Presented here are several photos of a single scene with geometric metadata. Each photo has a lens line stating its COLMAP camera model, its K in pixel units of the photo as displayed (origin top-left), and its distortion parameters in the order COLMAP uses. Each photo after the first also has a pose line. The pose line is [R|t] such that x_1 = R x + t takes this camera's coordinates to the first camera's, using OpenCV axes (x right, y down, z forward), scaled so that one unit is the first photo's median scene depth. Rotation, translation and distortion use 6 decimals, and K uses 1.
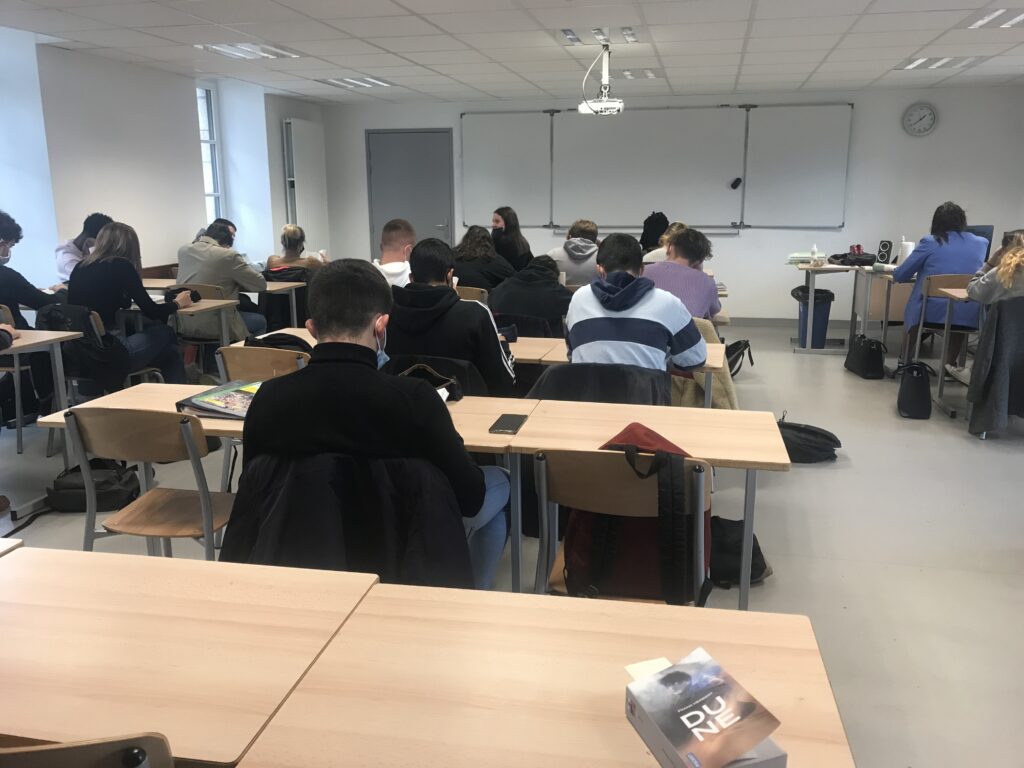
lens RADIAL K [[858.3, 0, 511.0], [0, 858.3, 387.0], [0, 0, 1]] dist [0.017136, -0.017902]
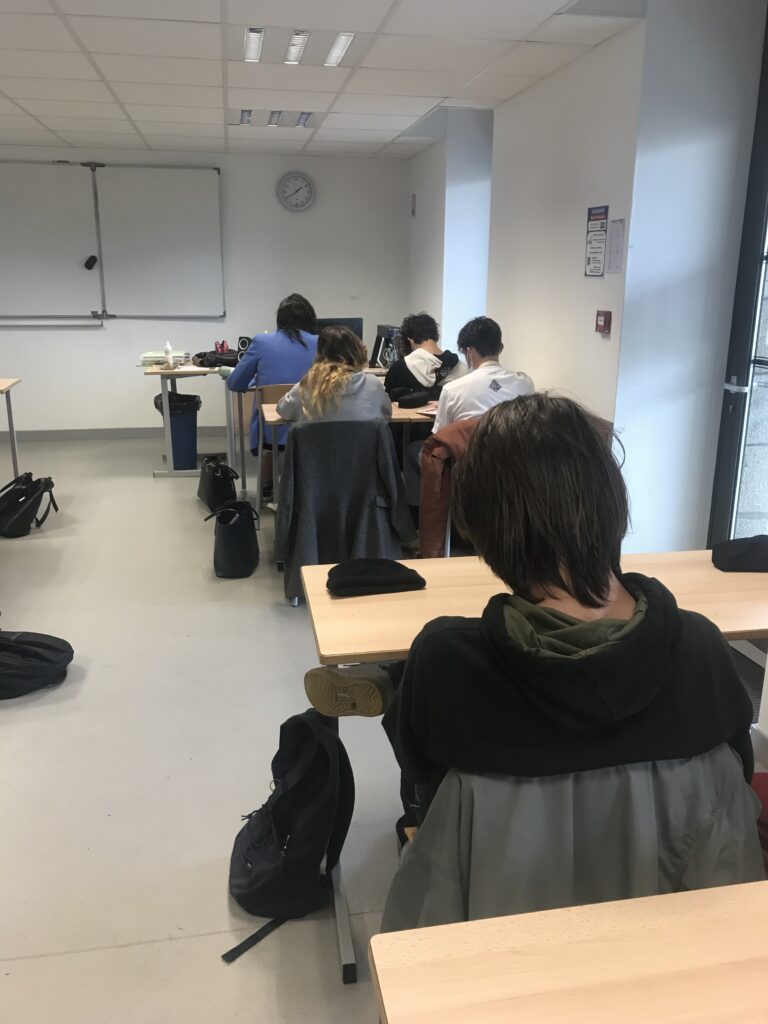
lens RADIAL K [[858.3, 0, 384.6], [0, 858.3, 517.2], [0, 0, 1]] dist [0.017136, -0.017902]
pose [[0.921625, -0.097086, 0.375742, 0.213096], [0.074428, 0.994448, 0.074393, -0.044565], [-0.380878, -0.040596, 0.923734, 0.161345]]
